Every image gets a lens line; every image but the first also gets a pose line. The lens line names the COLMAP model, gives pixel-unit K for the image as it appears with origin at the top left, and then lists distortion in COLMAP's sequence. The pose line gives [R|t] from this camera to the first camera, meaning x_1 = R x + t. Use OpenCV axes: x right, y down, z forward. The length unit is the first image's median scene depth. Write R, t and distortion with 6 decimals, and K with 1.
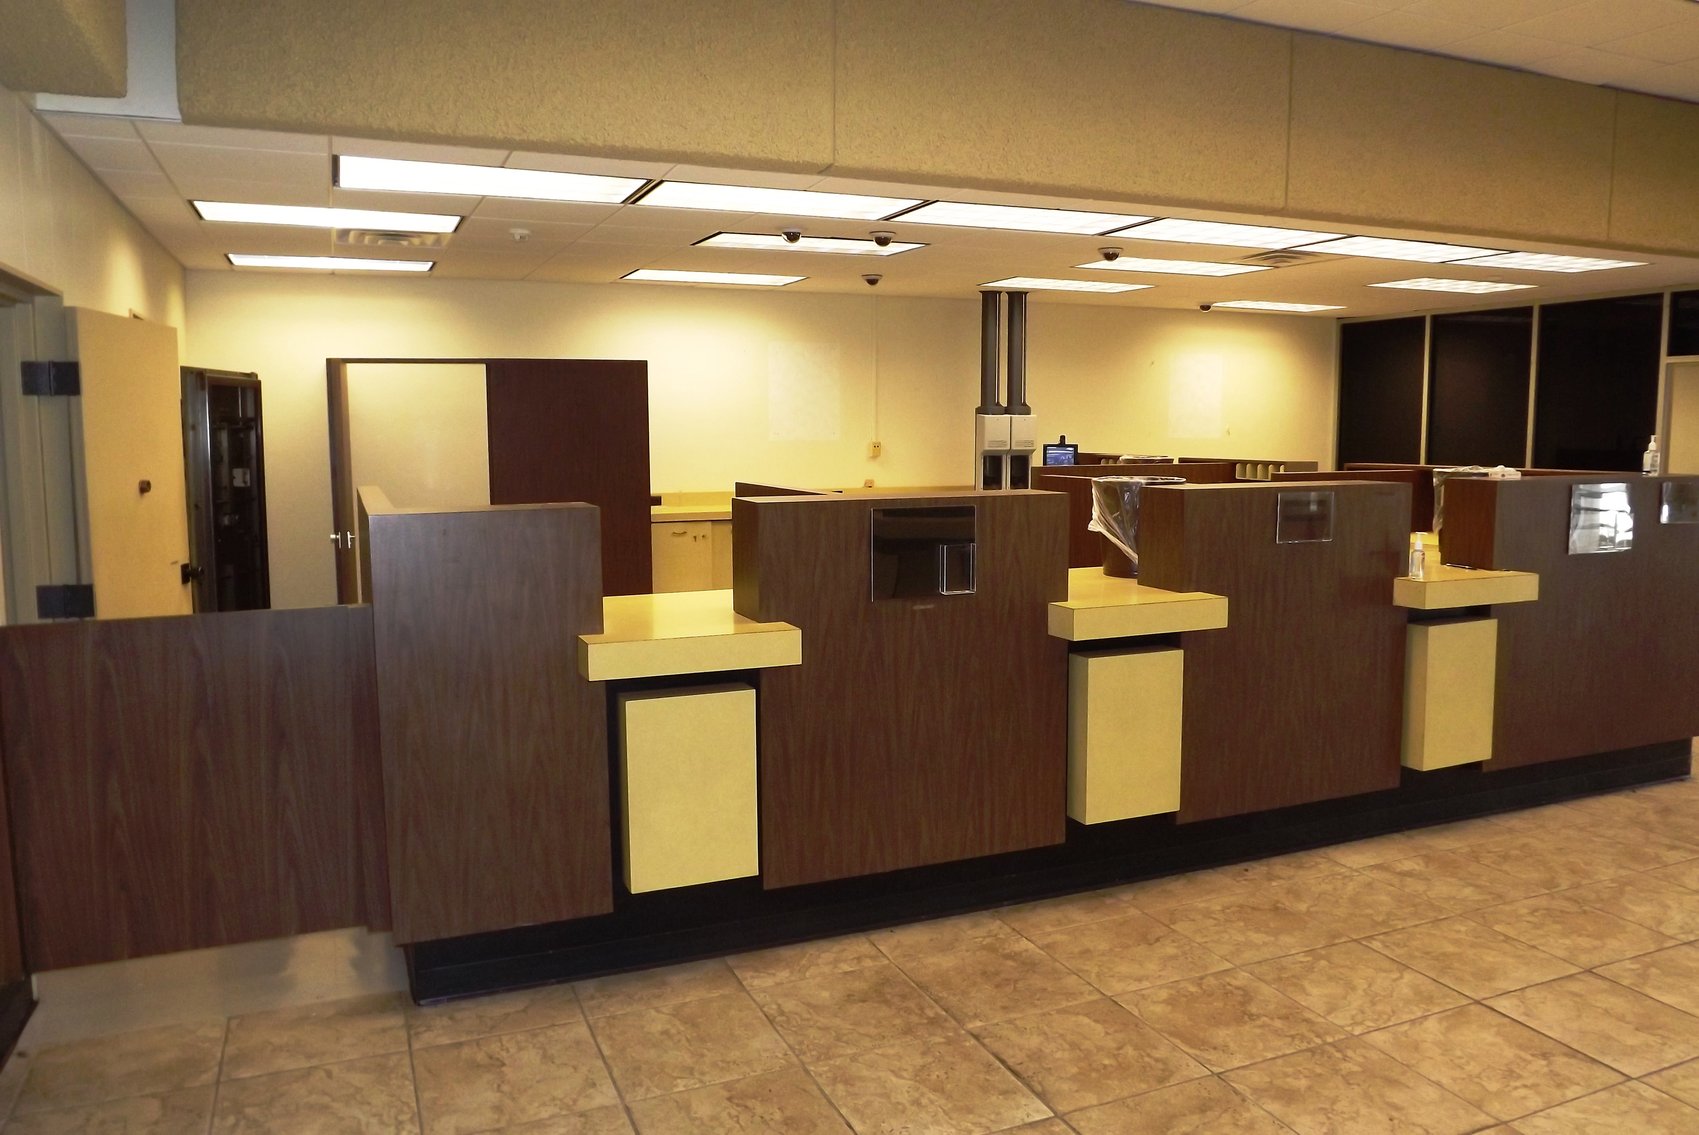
lens RADIAL K [[1229.8, 0, 820.1], [0, 1229.8, 561.3], [0, 0, 1]] dist [-0.052431, 0.007194]
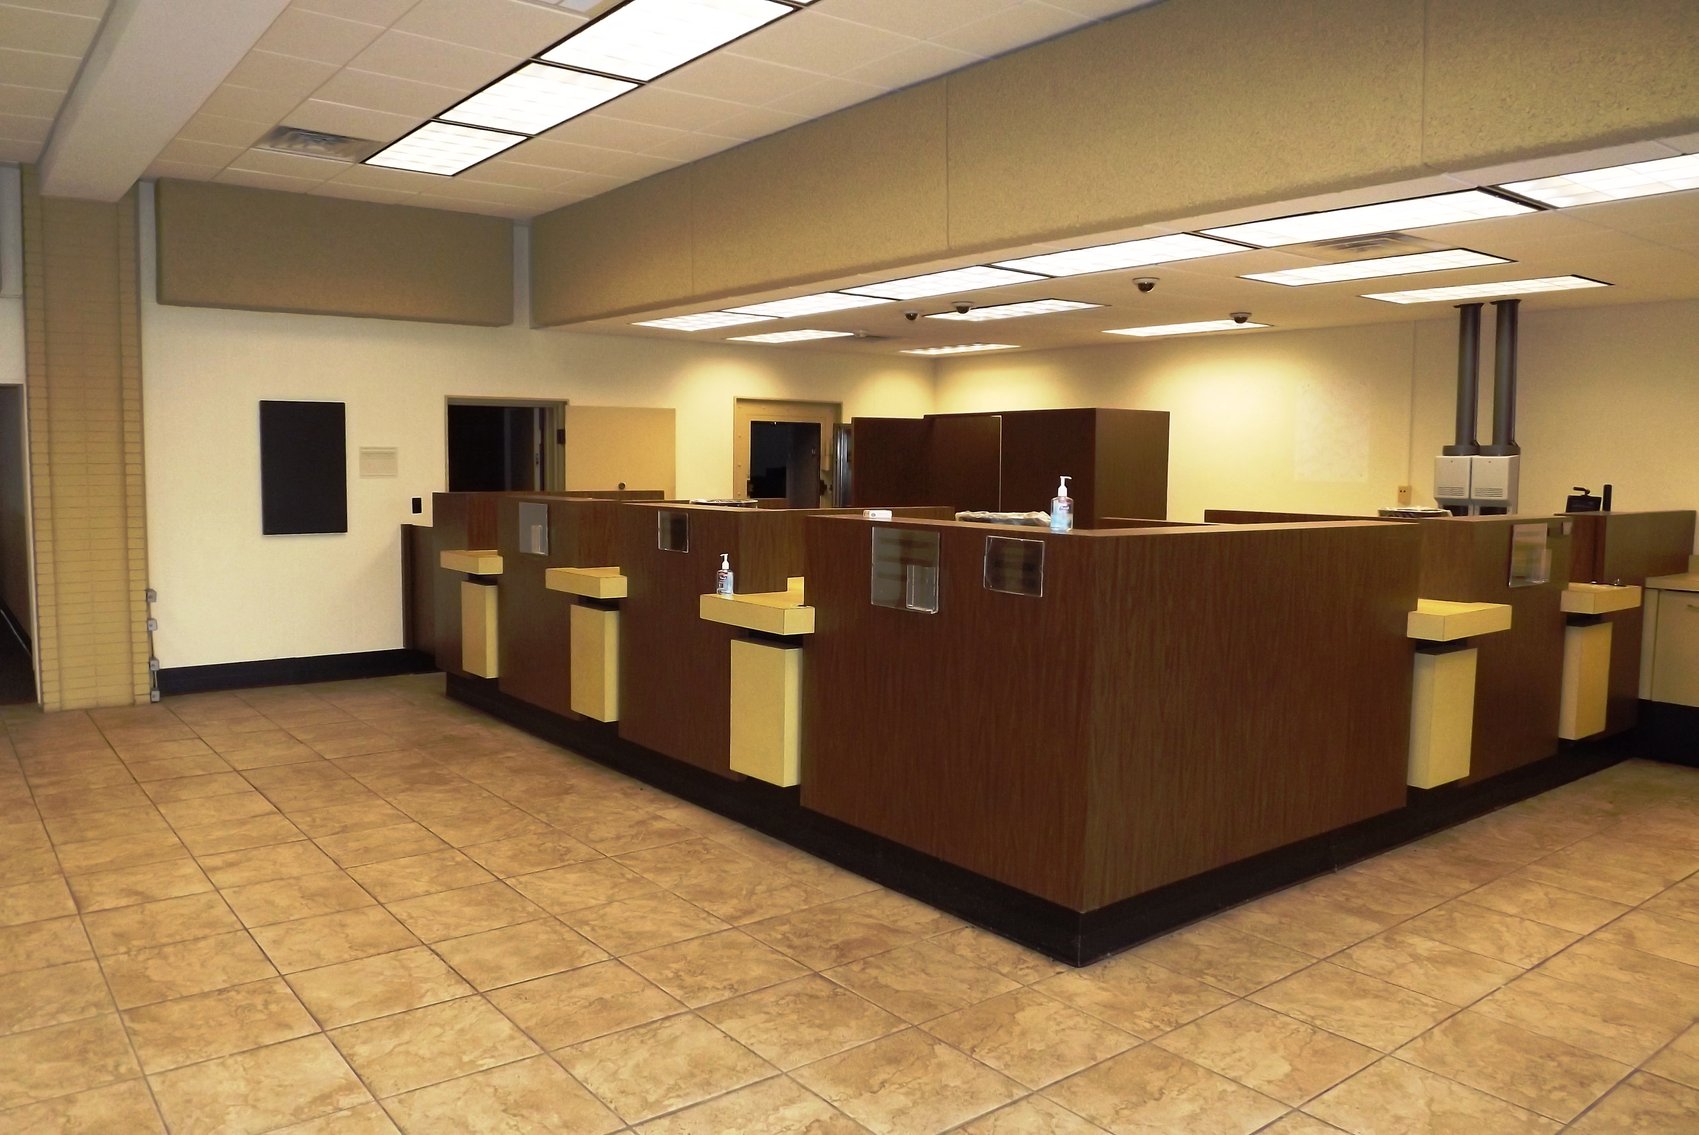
lens RADIAL K [[1229.8, 0, 820.1], [0, 1229.8, 561.3], [0, 0, 1]] dist [-0.052431, 0.007194]
pose [[0.261003, 0.085901, -0.961509, 1.691595], [-0.116115, 0.991595, 0.057069, -0.097100], [0.958329, 0.096750, 0.268783, 0.804613]]
